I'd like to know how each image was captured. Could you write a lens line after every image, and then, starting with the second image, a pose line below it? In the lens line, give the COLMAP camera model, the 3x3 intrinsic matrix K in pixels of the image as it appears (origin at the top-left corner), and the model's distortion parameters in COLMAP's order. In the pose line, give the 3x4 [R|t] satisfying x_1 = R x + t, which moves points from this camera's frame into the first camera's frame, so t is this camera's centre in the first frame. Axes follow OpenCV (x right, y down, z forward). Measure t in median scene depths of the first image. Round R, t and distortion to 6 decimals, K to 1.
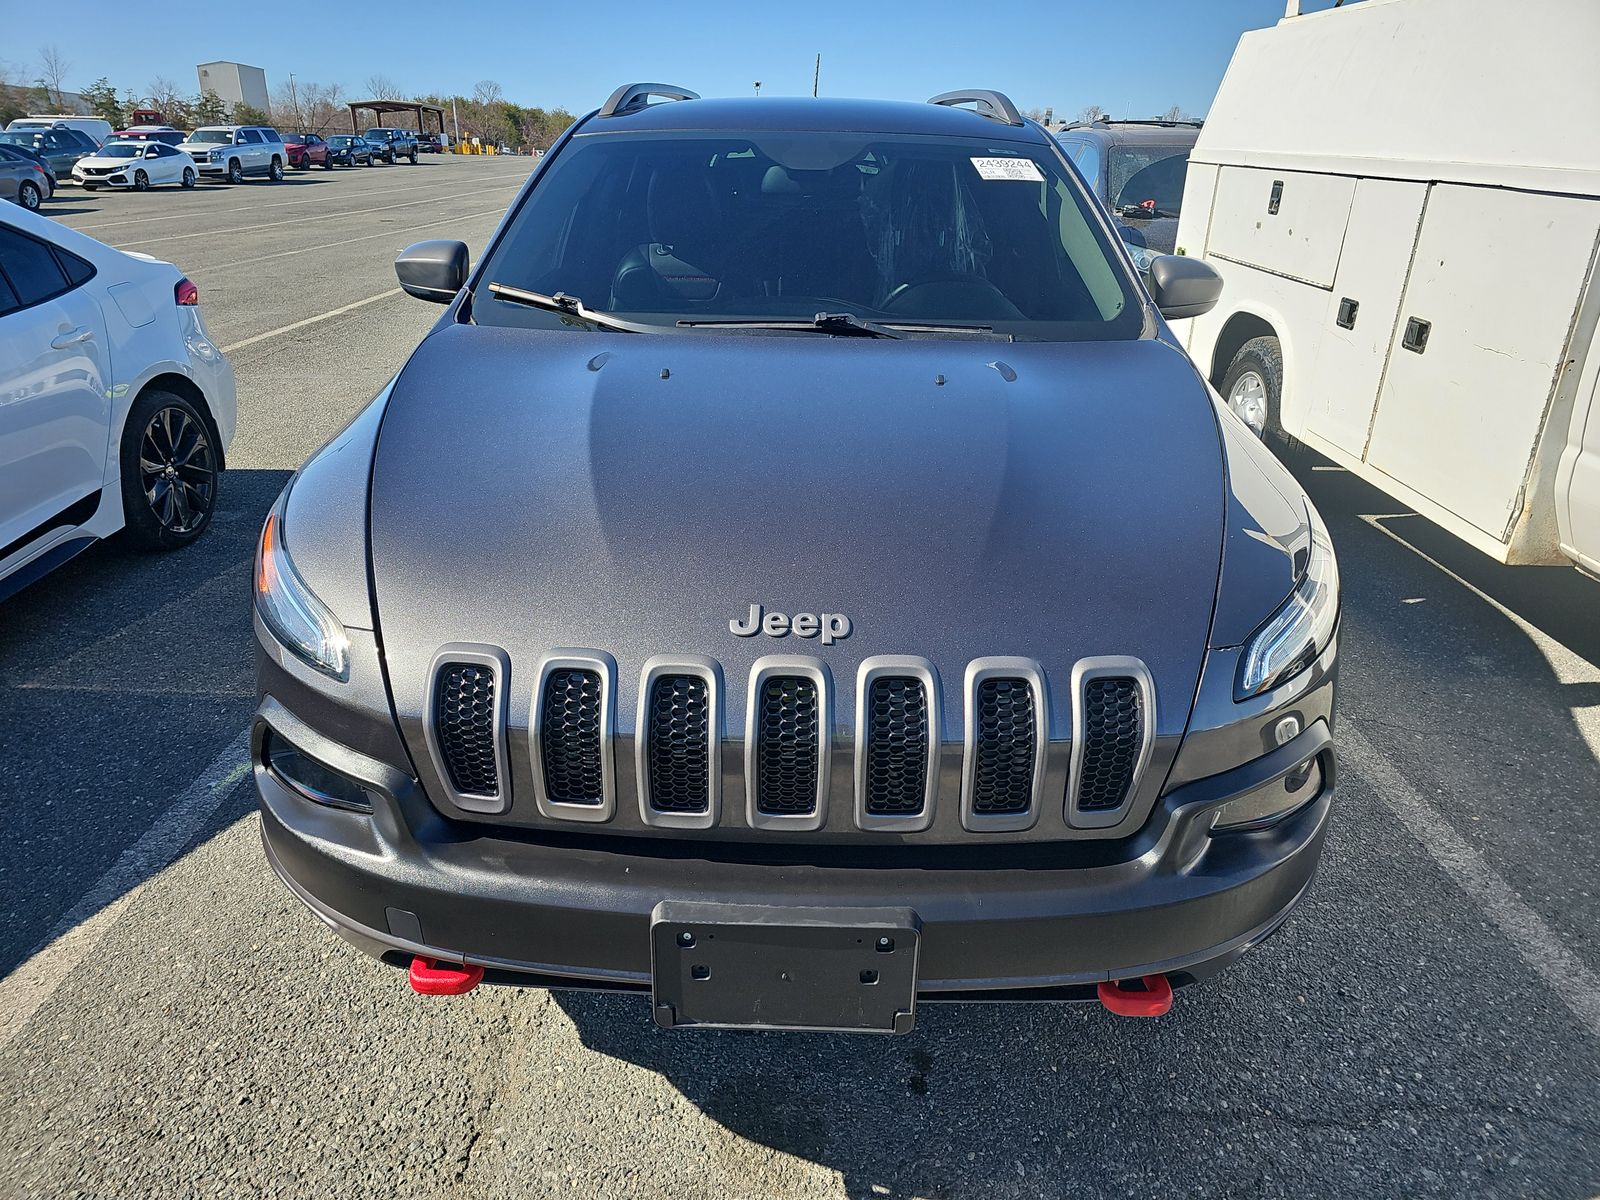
lens RADIAL K [[1061.3, 0, 799.4], [0, 1061.3, 565.5], [0, 0, 1]] dist [0.000826, -0.001582]
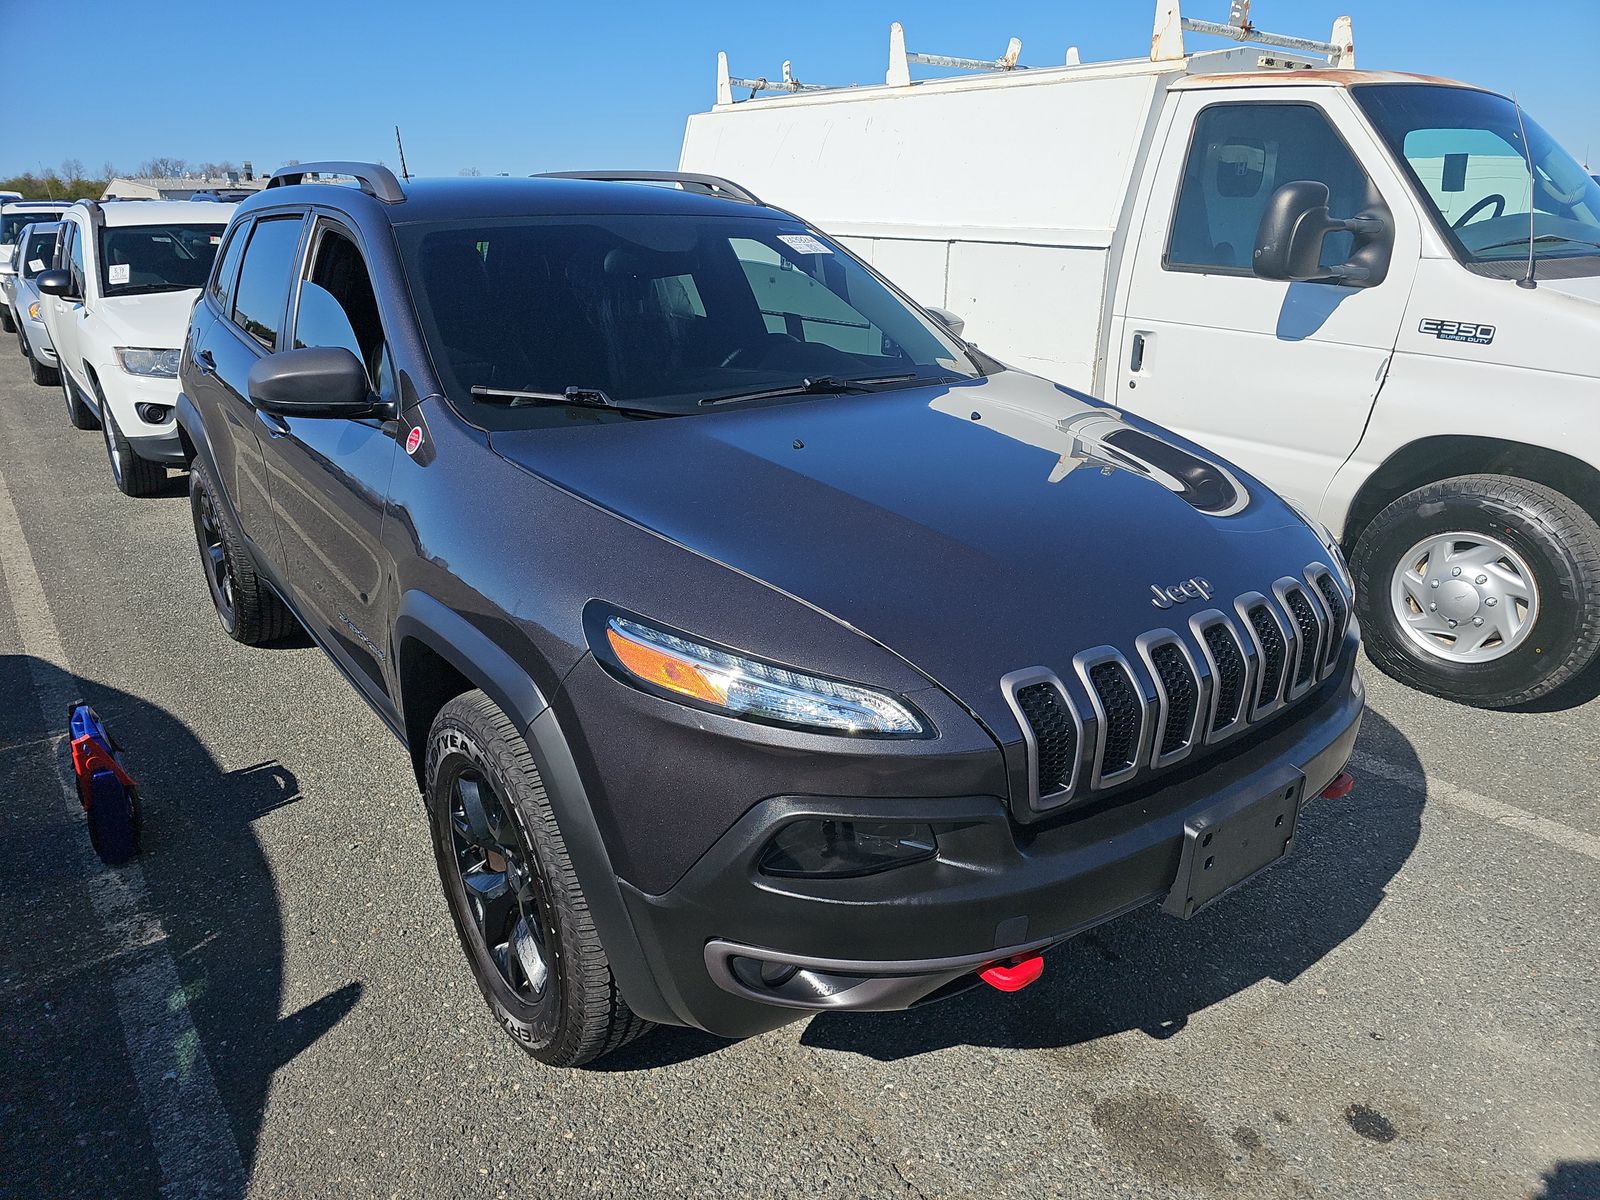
lens RADIAL K [[1061.3, 0, 799.4], [0, 1061.3, 565.5], [0, 0, 1]] dist [0.000826, -0.001582]
pose [[0.786146, -0.209907, 0.581304, -0.687989], [0.236187, 0.971204, 0.031283, -0.079272], [-0.571131, 0.112703, 0.813085, 0.100402]]
